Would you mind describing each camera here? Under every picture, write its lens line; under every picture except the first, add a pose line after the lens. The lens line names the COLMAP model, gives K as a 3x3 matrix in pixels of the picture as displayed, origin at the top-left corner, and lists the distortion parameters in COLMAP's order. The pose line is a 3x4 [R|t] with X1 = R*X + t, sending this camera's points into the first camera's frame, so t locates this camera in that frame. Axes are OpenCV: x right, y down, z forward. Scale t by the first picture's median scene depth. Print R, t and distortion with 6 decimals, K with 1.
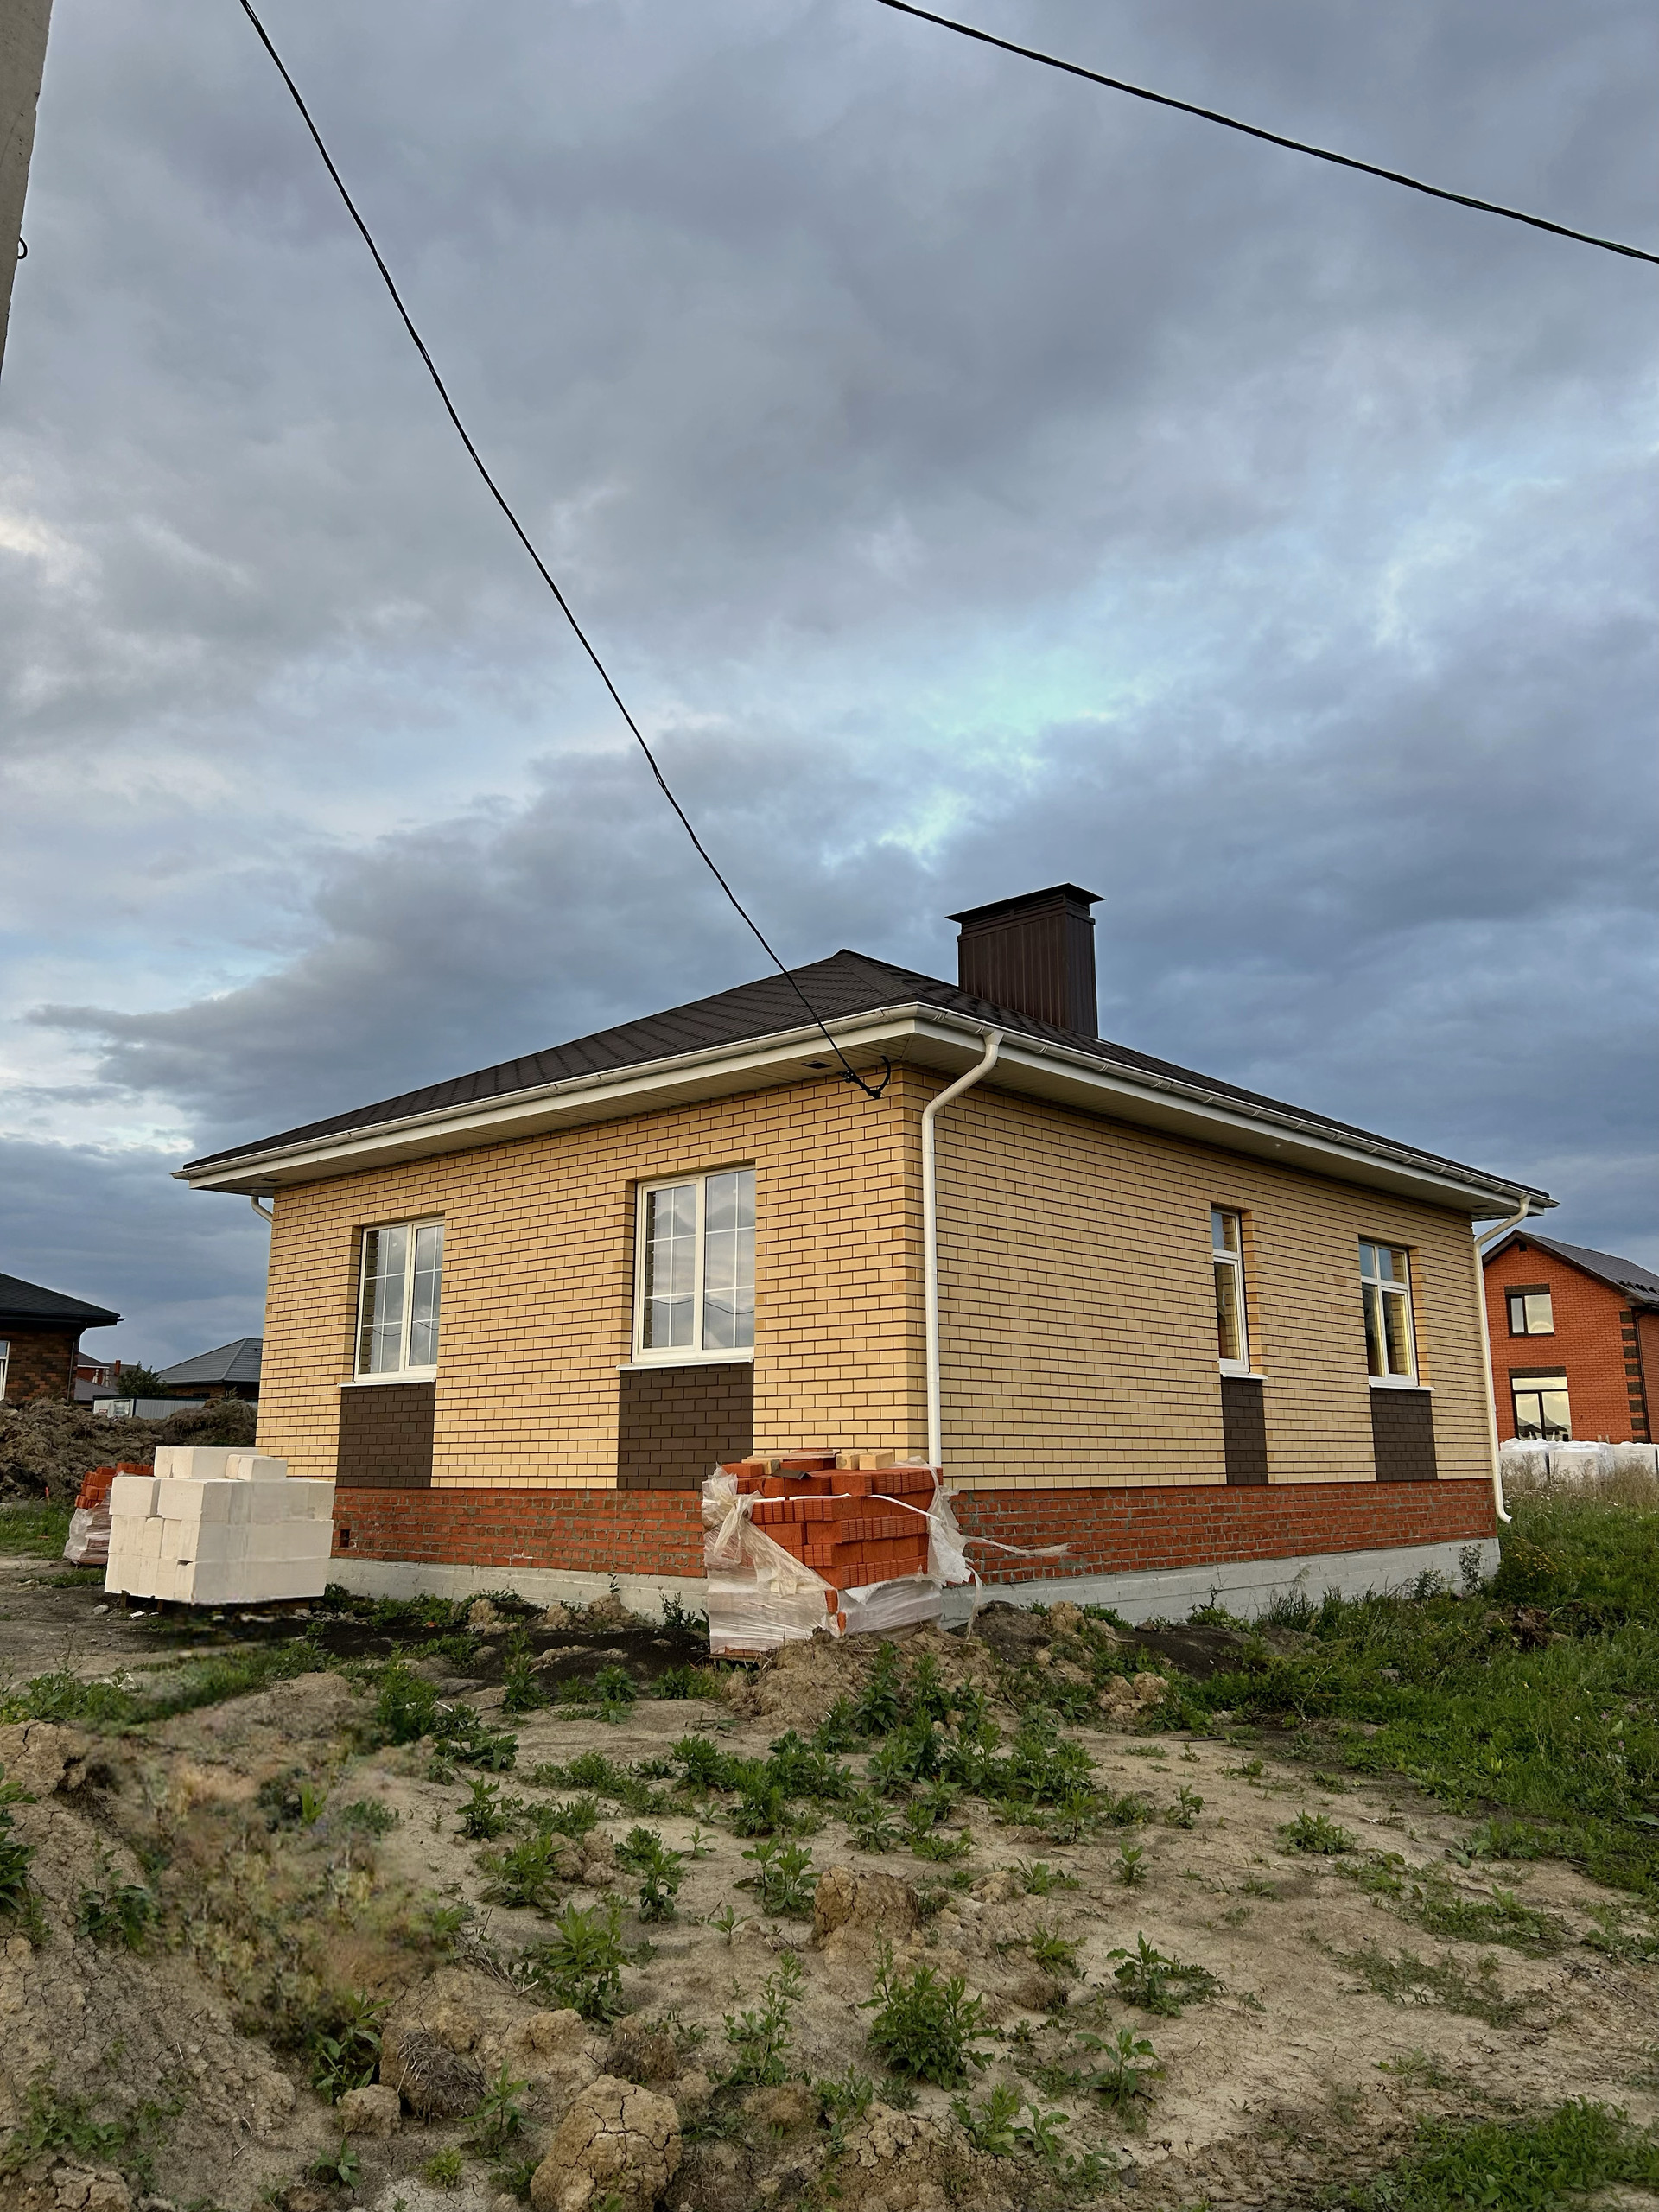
lens RADIAL K [[1658.5, 0, 810.2], [0, 1658.5, 1057.6], [0, 0, 1]] dist [0.064823, -0.073156]
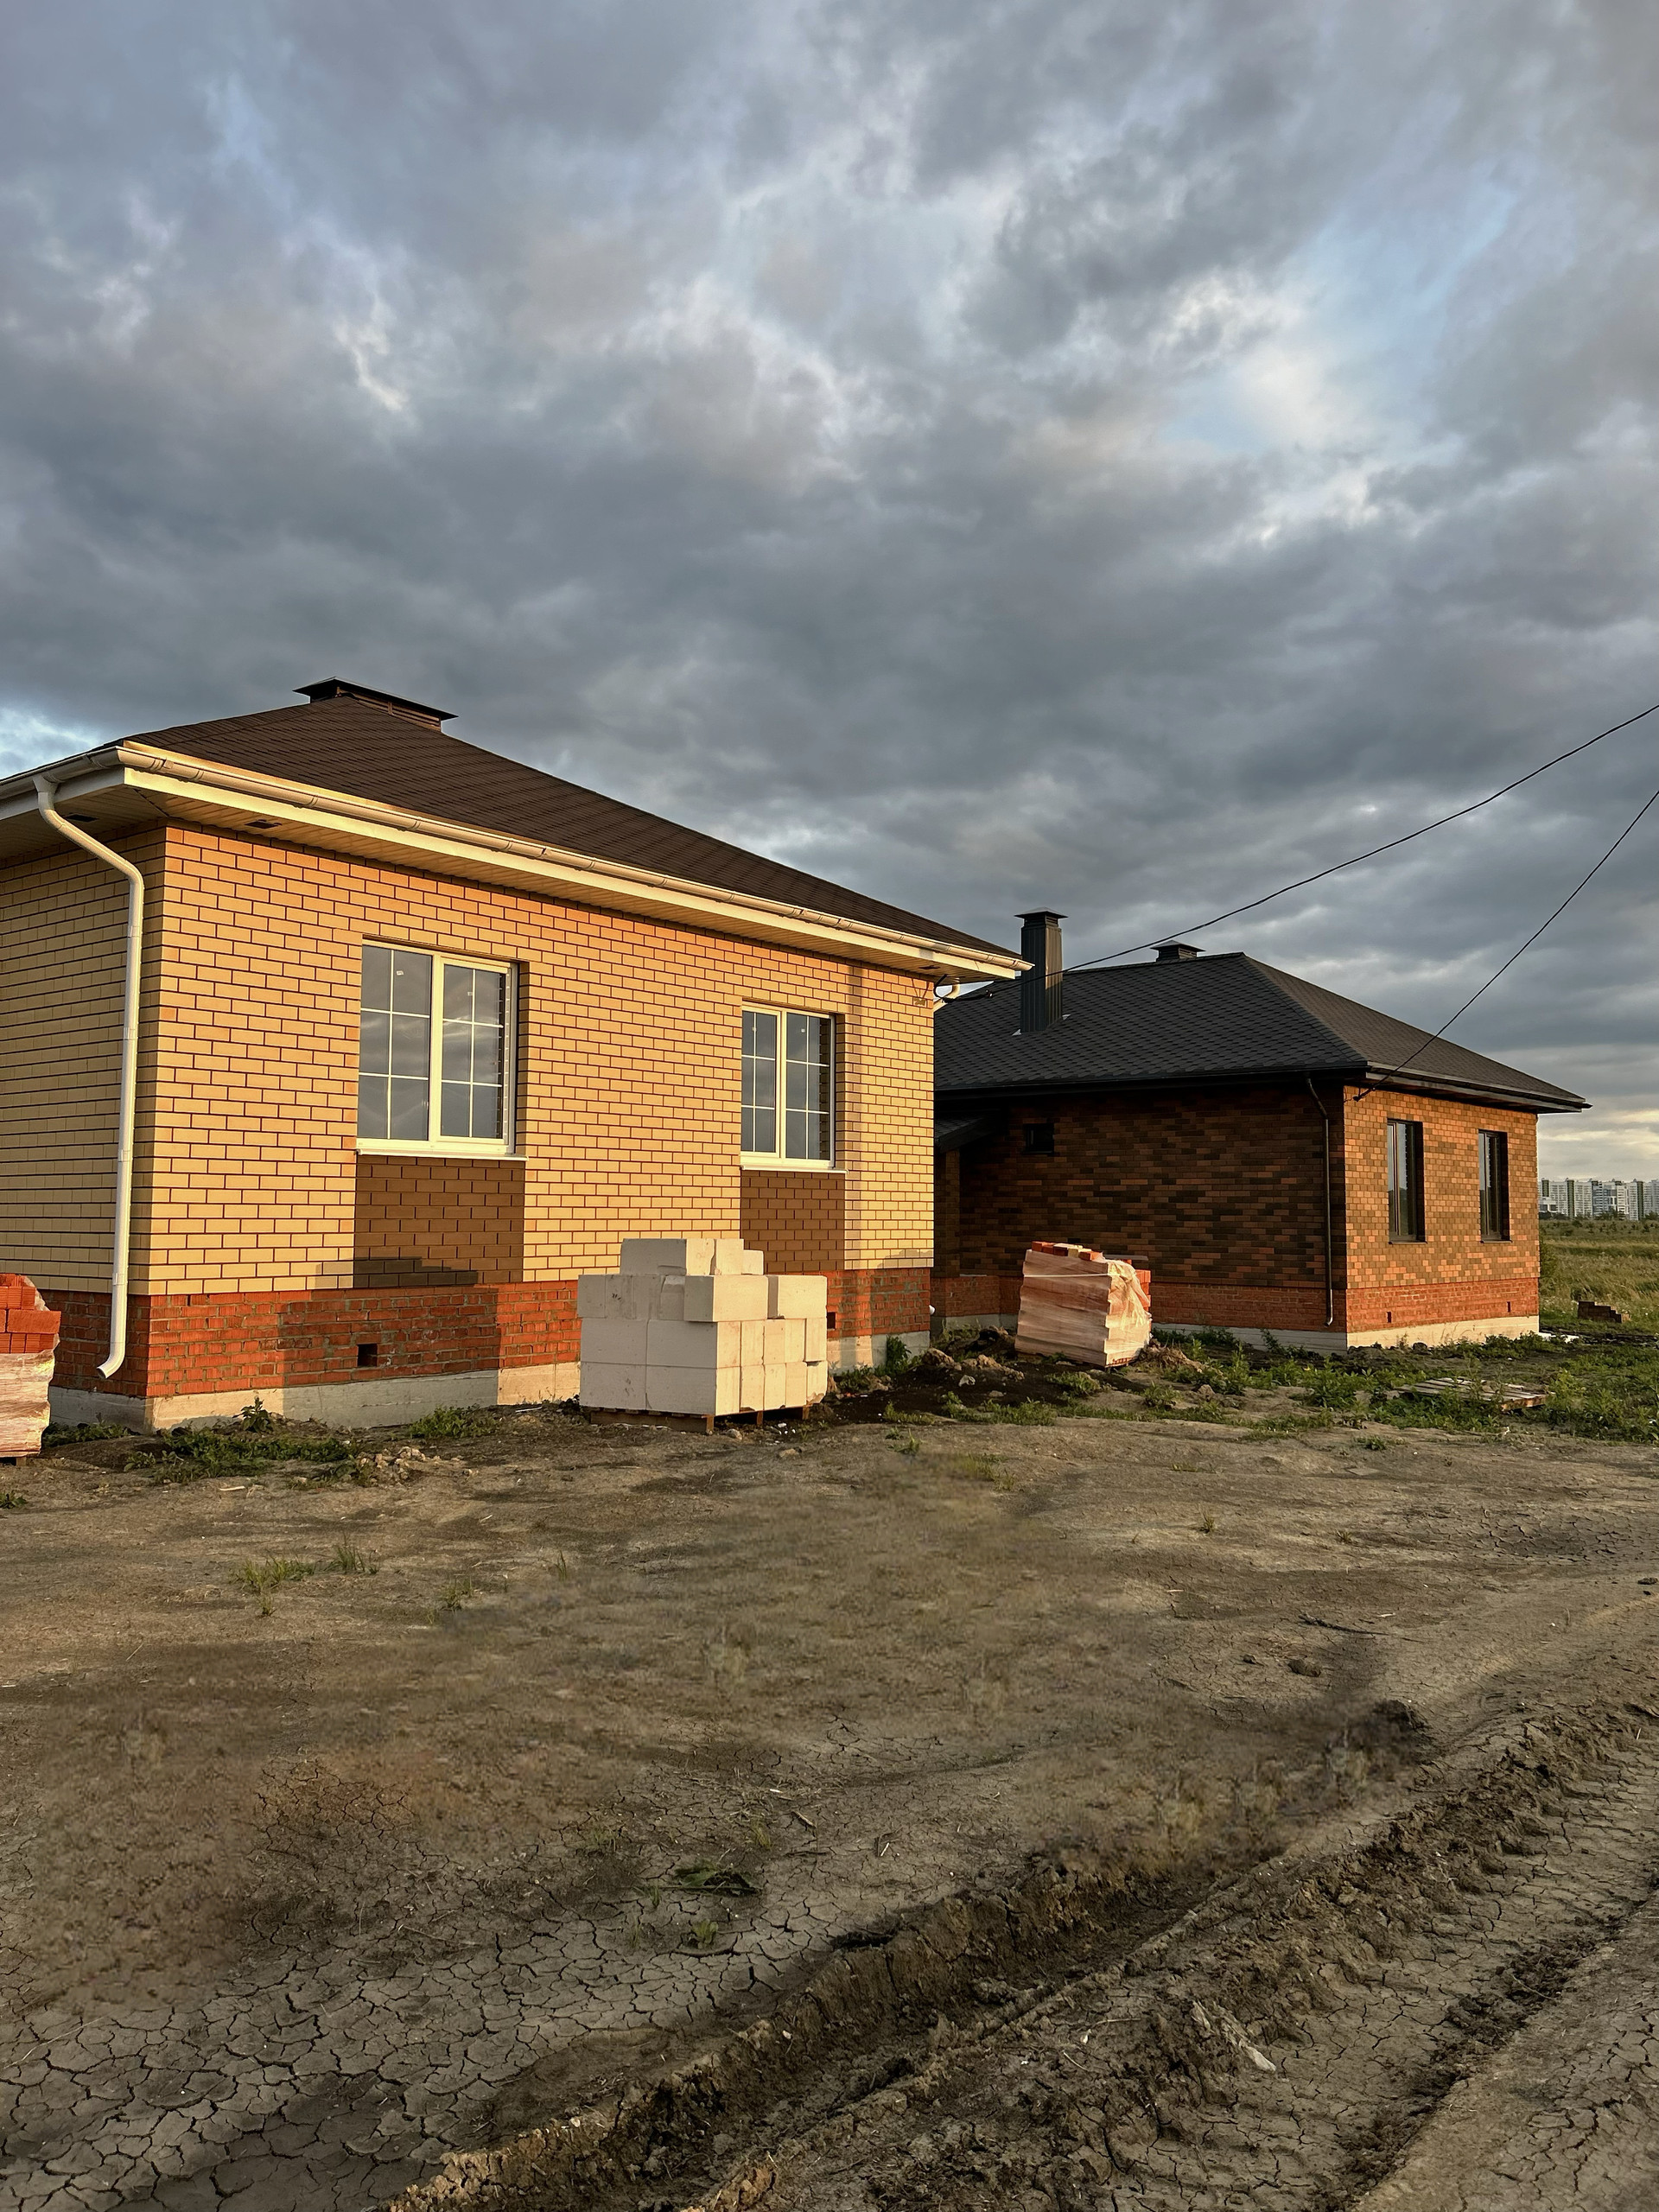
lens RADIAL K [[1663.9, 0, 829.5], [0, 1663.9, 1106.0], [0, 0, 1]] dist [0.070129, -0.069466]
pose [[-0.048196, 0.091409, 0.994646, -1.086068], [-0.218513, 0.970717, -0.099798, 0.218818], [-0.974643, -0.222153, -0.026810, 0.880679]]
